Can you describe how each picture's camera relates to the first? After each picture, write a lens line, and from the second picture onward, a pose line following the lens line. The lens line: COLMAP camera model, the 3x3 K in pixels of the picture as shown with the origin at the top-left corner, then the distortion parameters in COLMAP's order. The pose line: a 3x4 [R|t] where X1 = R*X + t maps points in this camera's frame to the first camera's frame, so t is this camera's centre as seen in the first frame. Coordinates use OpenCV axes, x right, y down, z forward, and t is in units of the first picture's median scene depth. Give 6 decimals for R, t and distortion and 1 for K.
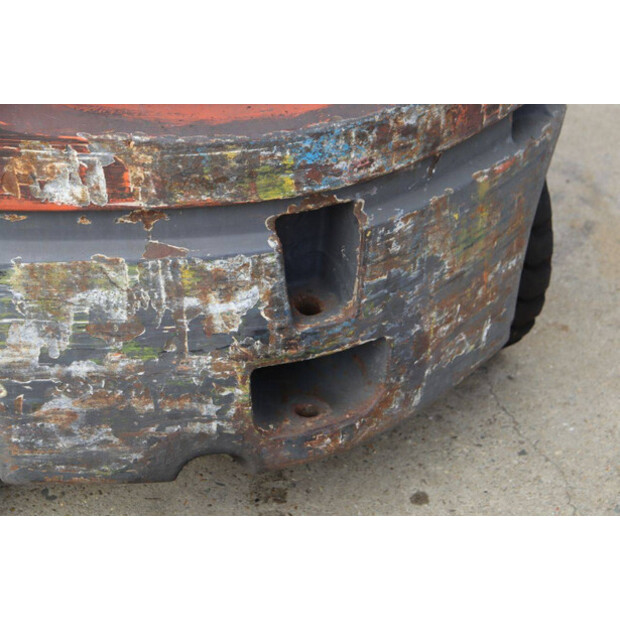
lens RADIAL K [[1295.2, 0, 310.2], [0, 1295.2, 315.2], [0, 0, 1]] dist [0.305123, 0.000000]
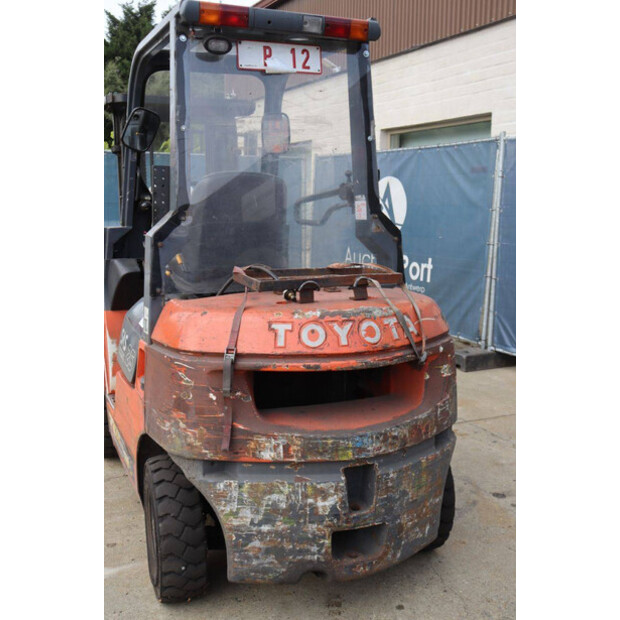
lens RADIAL K [[769.1, 0, 311.0], [0, 769.1, 309.4], [0, 0, 1]] dist [0.025289, 0.000000]
pose [[0.999298, 0.024166, -0.028641, -0.053994], [-0.032992, 0.929800, -0.366585, 0.188268], [0.017772, 0.367272, 0.929944, -0.533401]]
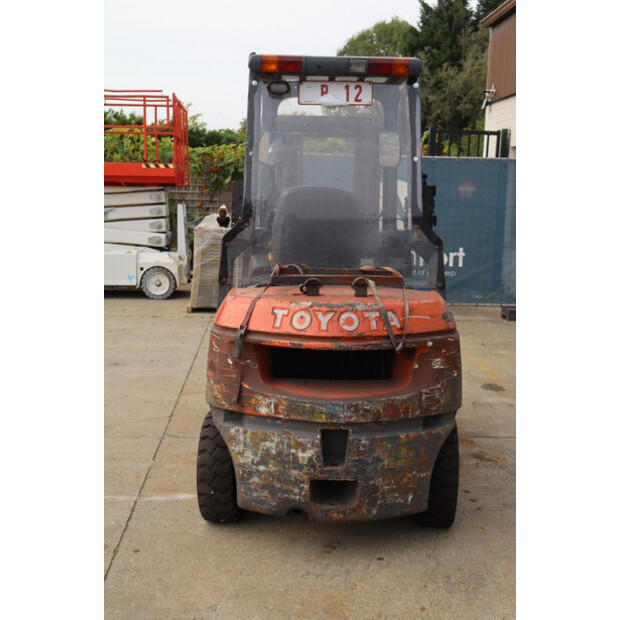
lens RADIAL K [[869.7, 0, 311.1], [0, 869.7, 311.9], [0, 0, 1]] dist [0.071030, 0.000000]
pose [[0.897380, 0.094476, -0.431025, 0.820508], [-0.246993, 0.916994, -0.313235, 0.328677], [0.365654, 0.387551, 0.846228, -0.924874]]
